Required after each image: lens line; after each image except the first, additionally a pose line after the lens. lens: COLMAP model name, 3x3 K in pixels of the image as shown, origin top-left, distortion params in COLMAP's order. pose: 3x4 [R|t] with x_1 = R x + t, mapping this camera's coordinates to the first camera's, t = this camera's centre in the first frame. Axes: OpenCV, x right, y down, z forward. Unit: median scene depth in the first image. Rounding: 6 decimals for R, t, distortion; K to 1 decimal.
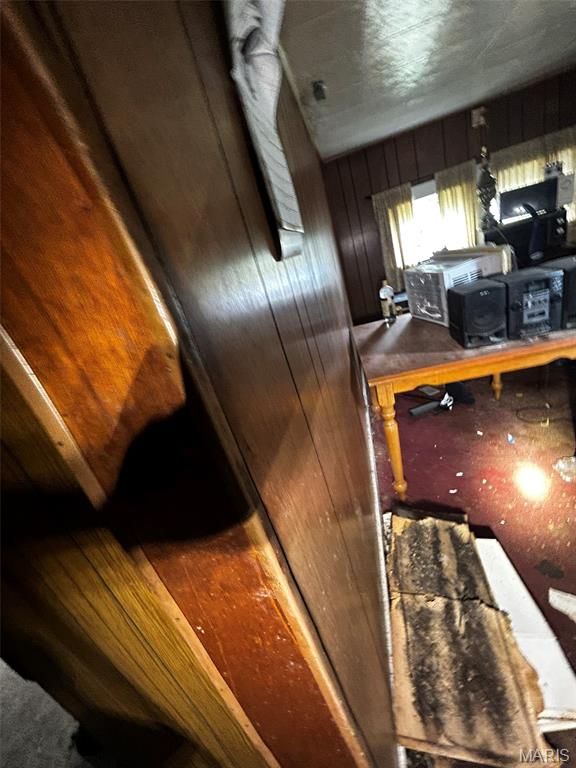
lens RADIAL K [[313.6, 0, 288.8], [0, 313.6, 386.1], [0, 0, 1]] dist [0.003178, -0.000789]
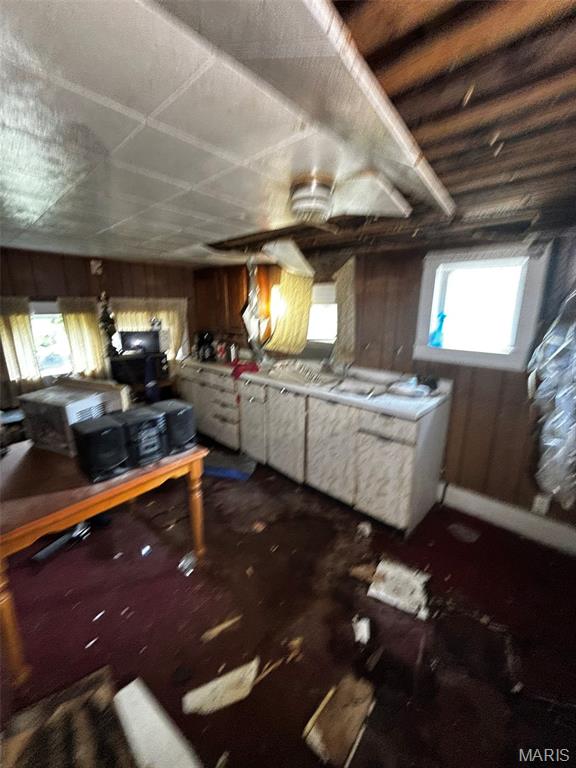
lens RADIAL K [[313.6, 0, 290.8], [0, 313.6, 381.3], [0, 0, 1]] dist [0.003178, -0.000789]
pose [[0.509691, 0.075804, 0.857012, -0.015295], [0.194857, 0.960056, -0.200806, -0.101850], [-0.838001, 0.269344, 0.474561, -0.118282]]
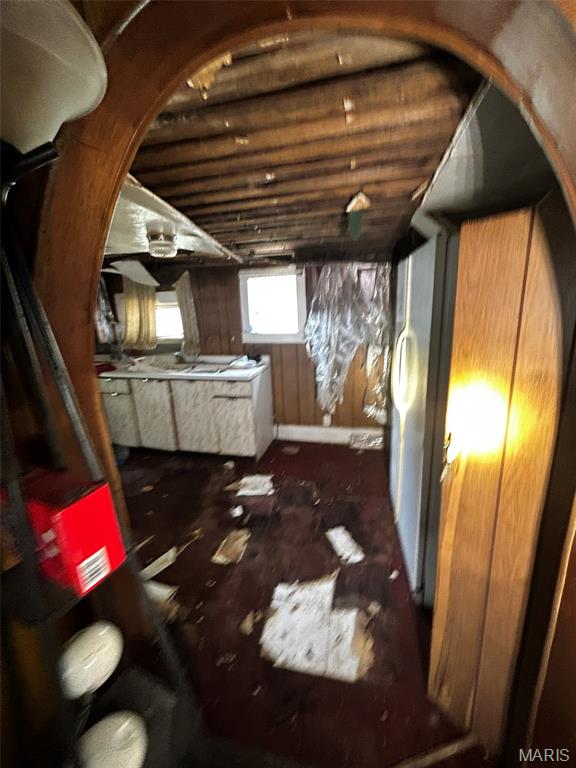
lens RADIAL K [[313.6, 0, 289.2], [0, 313.6, 382.8], [0, 0, 1]] dist [0.003178, -0.000789]
pose [[0.058697, 0.026400, 0.997927, -0.611717], [0.411477, 0.910141, -0.048280, 0.108072], [-0.909528, 0.413458, 0.042559, -0.203006]]
